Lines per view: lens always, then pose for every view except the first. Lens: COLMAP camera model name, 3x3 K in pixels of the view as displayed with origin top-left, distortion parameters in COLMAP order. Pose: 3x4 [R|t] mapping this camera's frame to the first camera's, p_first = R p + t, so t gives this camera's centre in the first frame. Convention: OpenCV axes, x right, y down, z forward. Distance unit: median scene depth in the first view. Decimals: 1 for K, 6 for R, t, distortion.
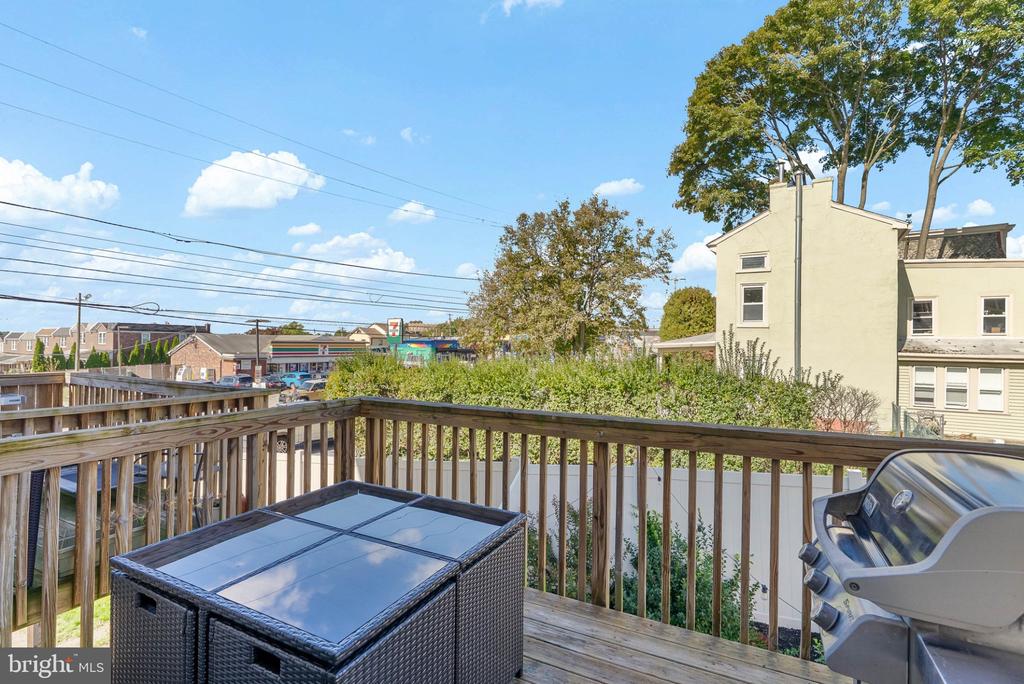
lens RADIAL K [[472.4, 0, 513.1], [0, 472.4, 341.3], [0, 0, 1]] dist [-0.004801, 0.000118]
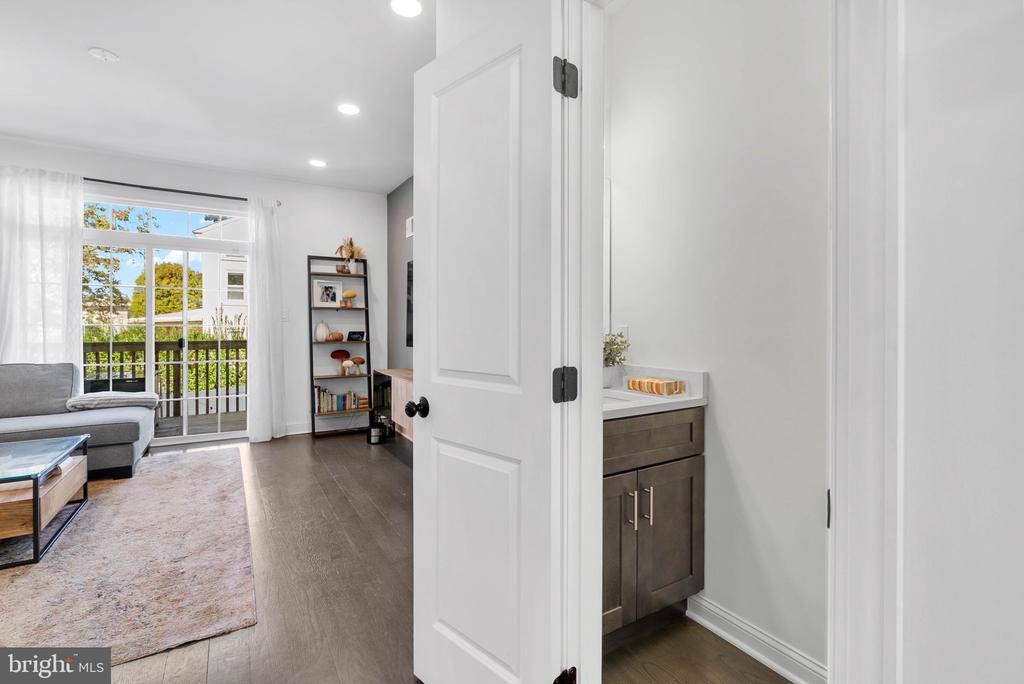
lens RADIAL K [[472.4, 0, 514.1], [0, 472.4, 333.9], [0, 0, 1]] dist [-0.004801, 0.000118]
pose [[0.533786, -0.024945, 0.845251, -0.147461], [-0.002200, 0.999520, 0.030887, 0.005777], [-0.845617, -0.018347, 0.533475, -0.274067]]
